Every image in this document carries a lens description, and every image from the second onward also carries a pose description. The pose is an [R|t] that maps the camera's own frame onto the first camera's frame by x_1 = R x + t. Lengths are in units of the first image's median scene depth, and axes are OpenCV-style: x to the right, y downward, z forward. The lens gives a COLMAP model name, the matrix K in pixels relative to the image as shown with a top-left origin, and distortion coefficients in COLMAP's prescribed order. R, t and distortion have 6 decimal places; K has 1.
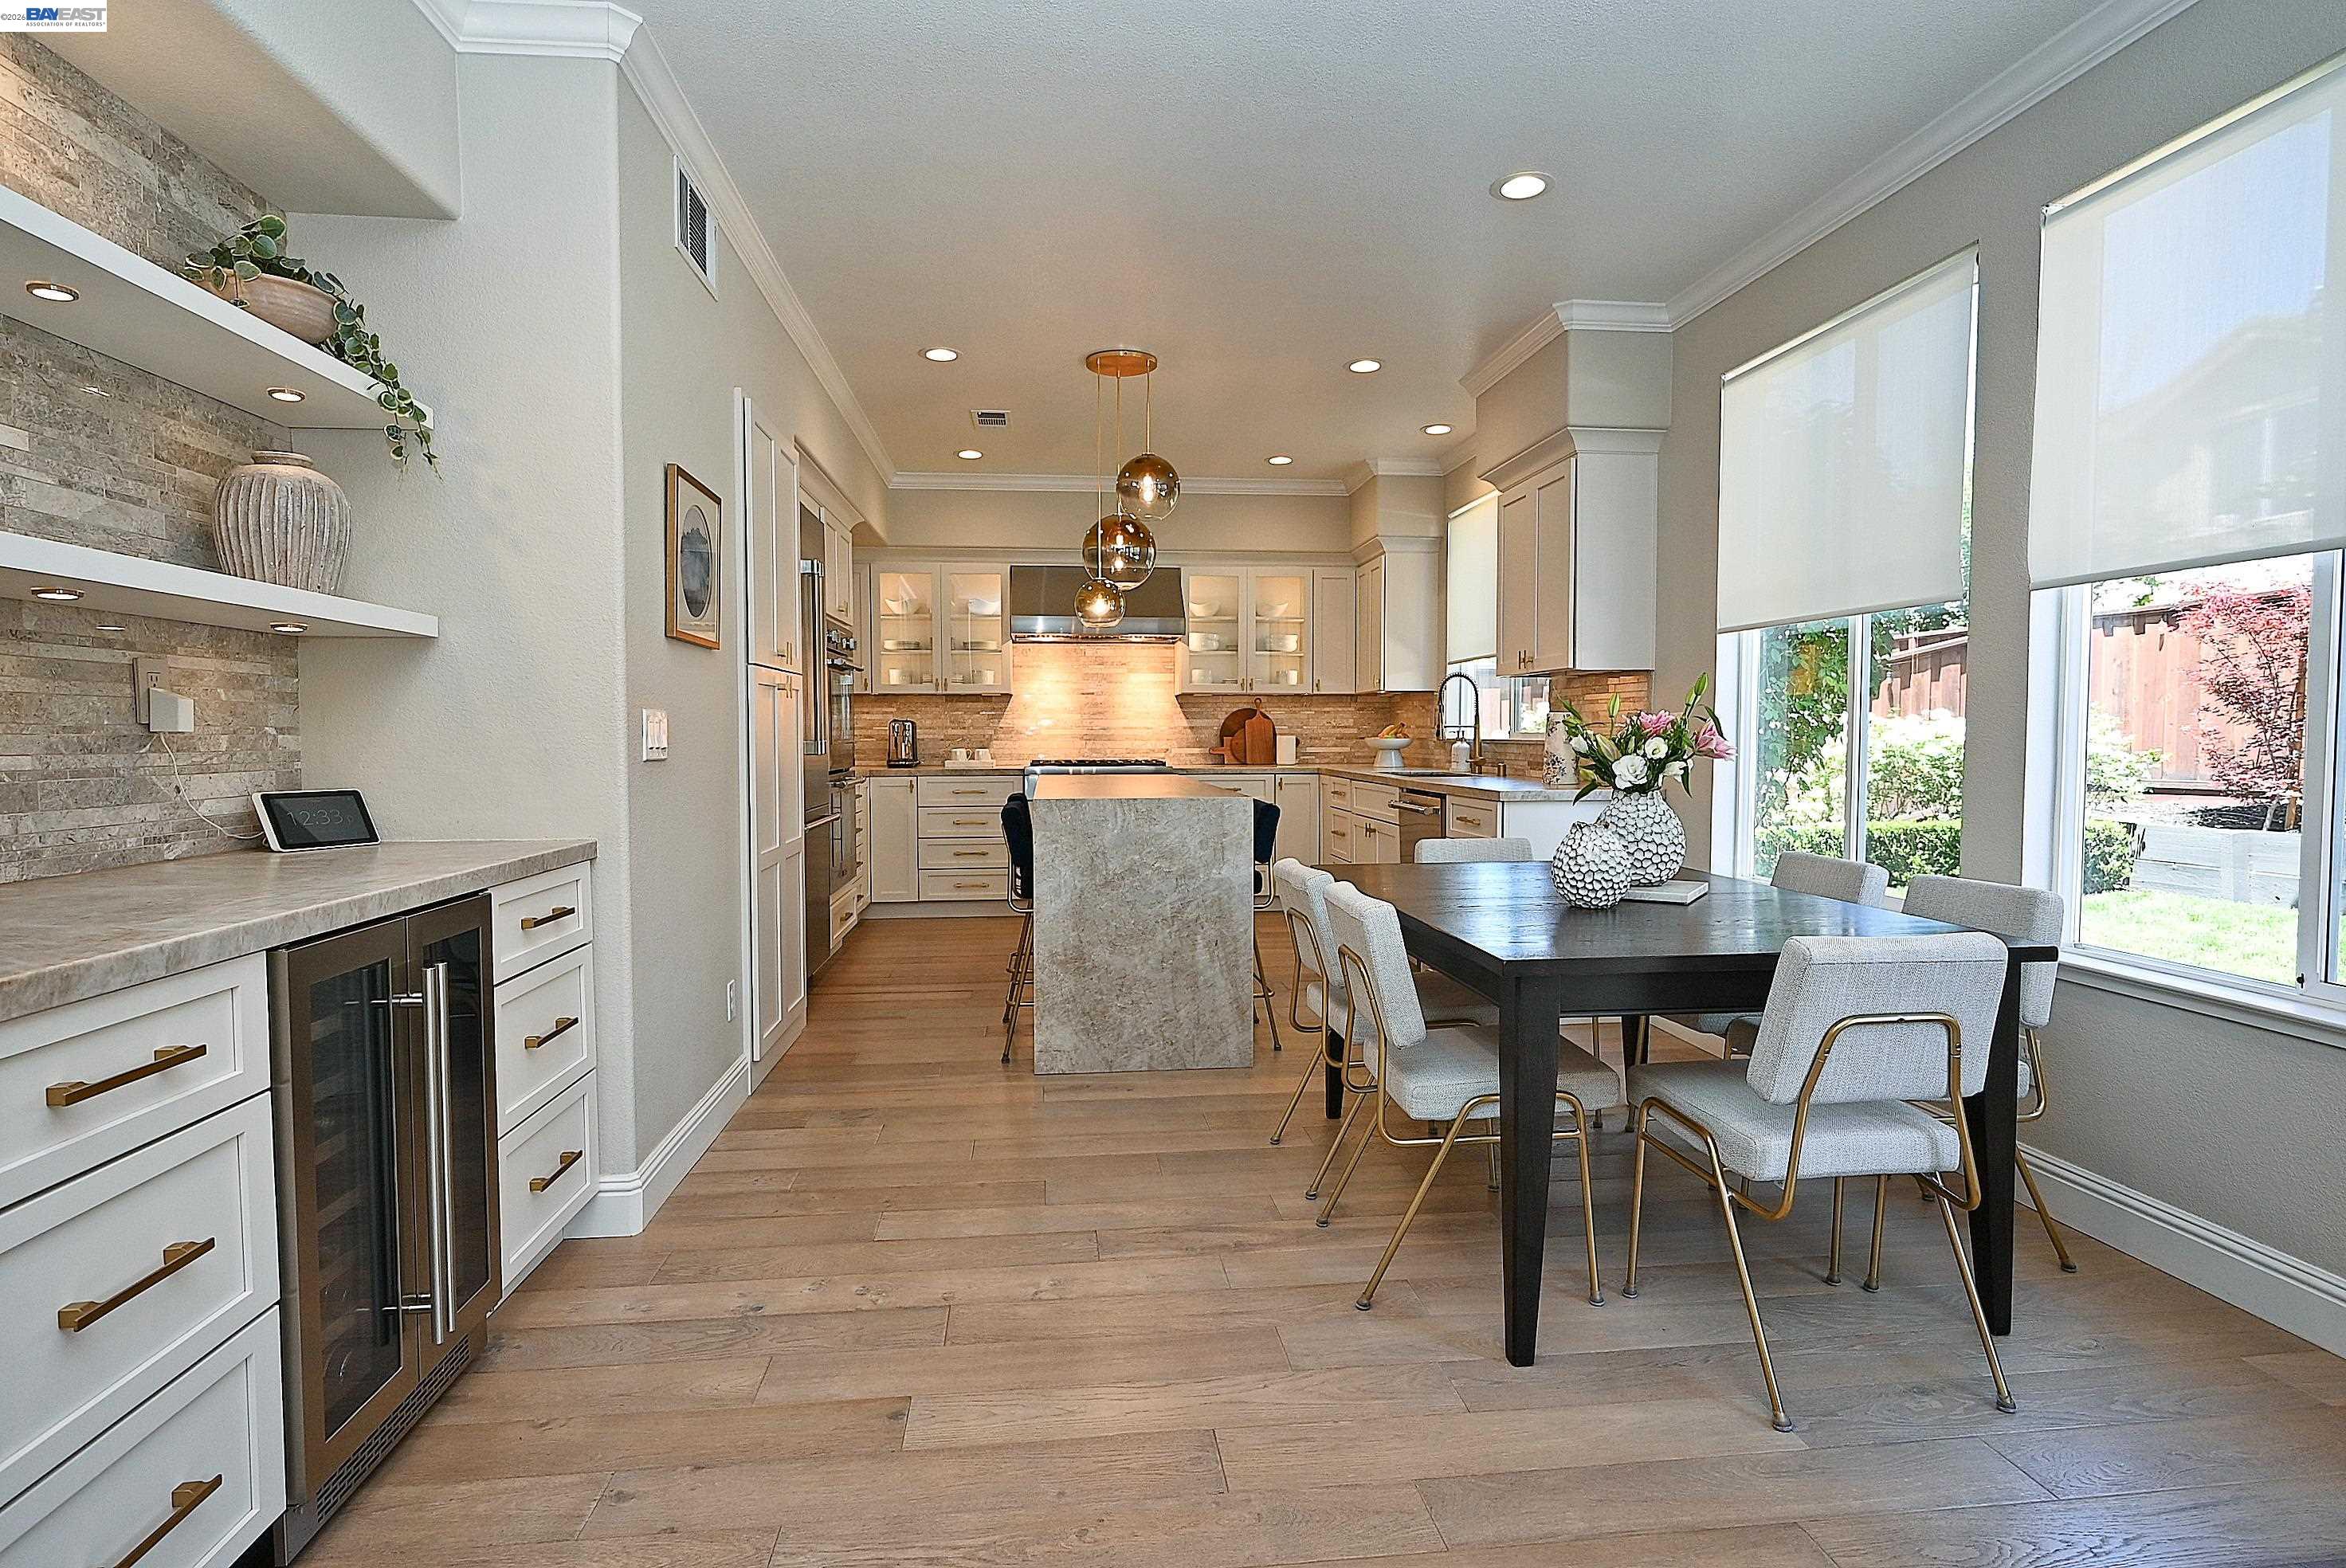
lens RADIAL K [[1205.0, 0, 1173.0], [0, 1205.0, 784.0], [0, 0, 1]] dist [-0.002761, -0.001581]
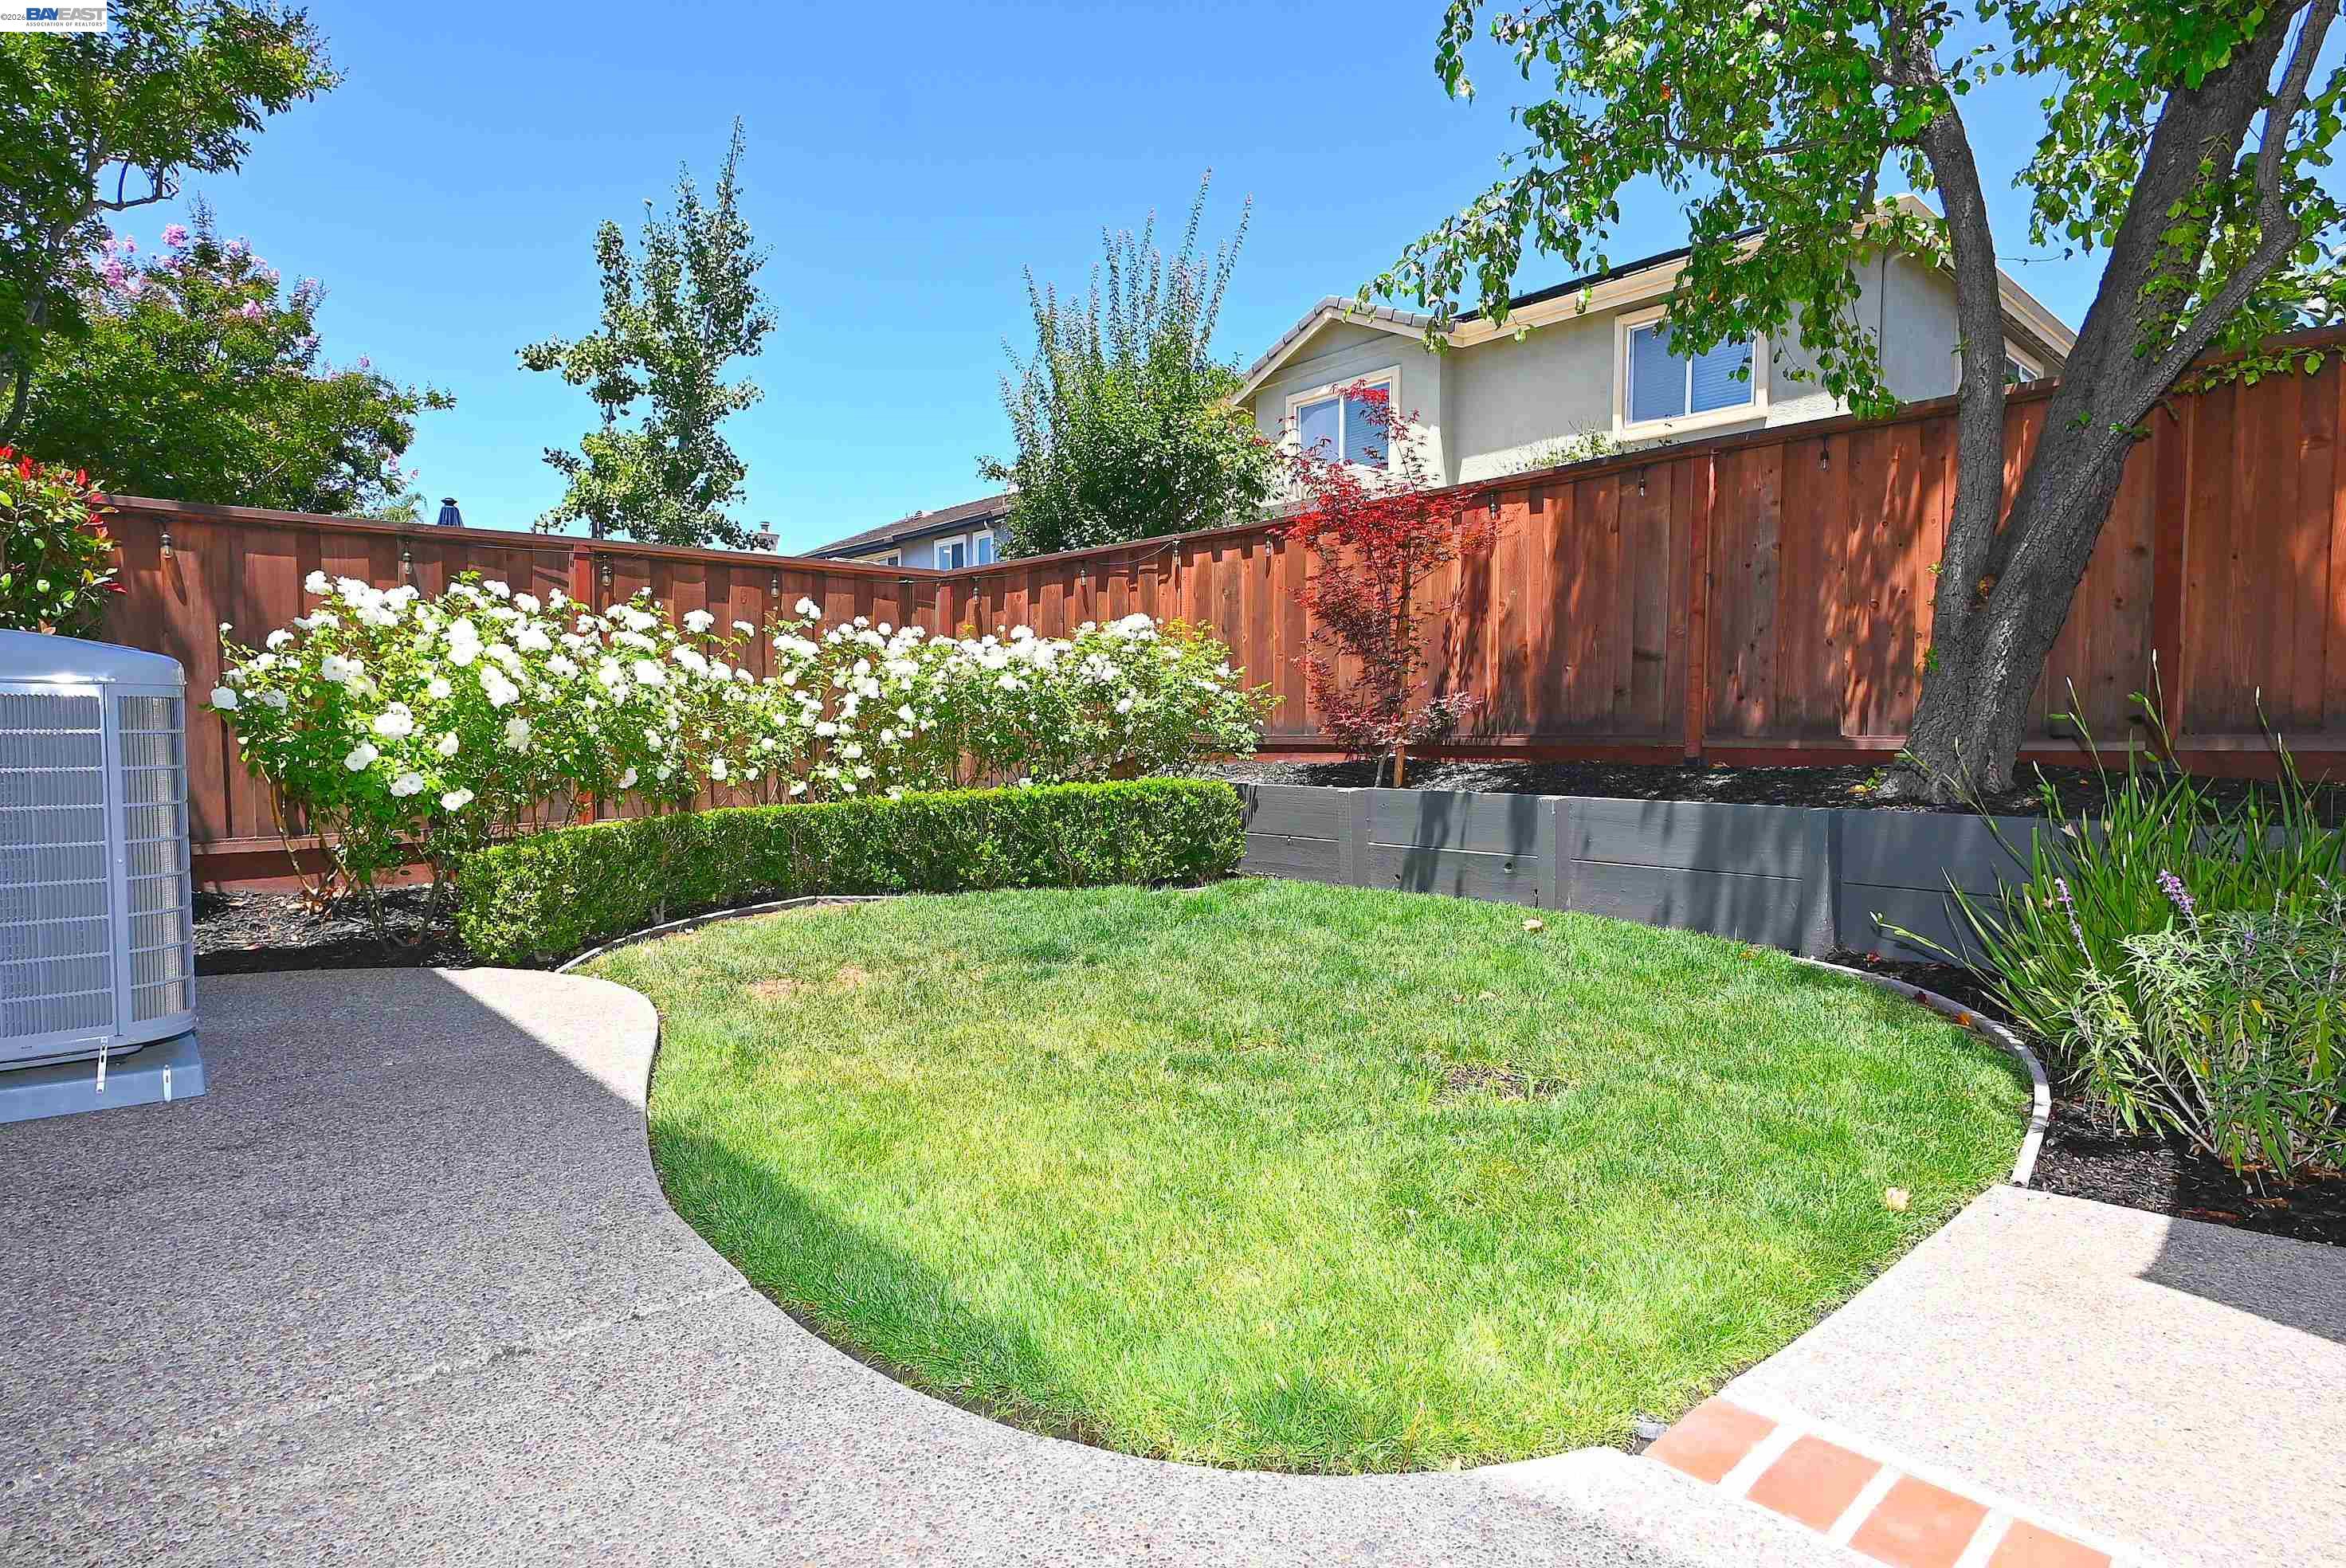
lens RADIAL K [[1205.0, 0, 1173.0], [0, 1205.0, 784.0], [0, 0, 1]] dist [-0.002761, -0.001581]
pose [[0.817700, -0.021220, 0.575253, 0.316881], [0.018013, 0.999774, 0.011275, 0.022383], [-0.575363, 0.001142, 0.817898, 0.394402]]
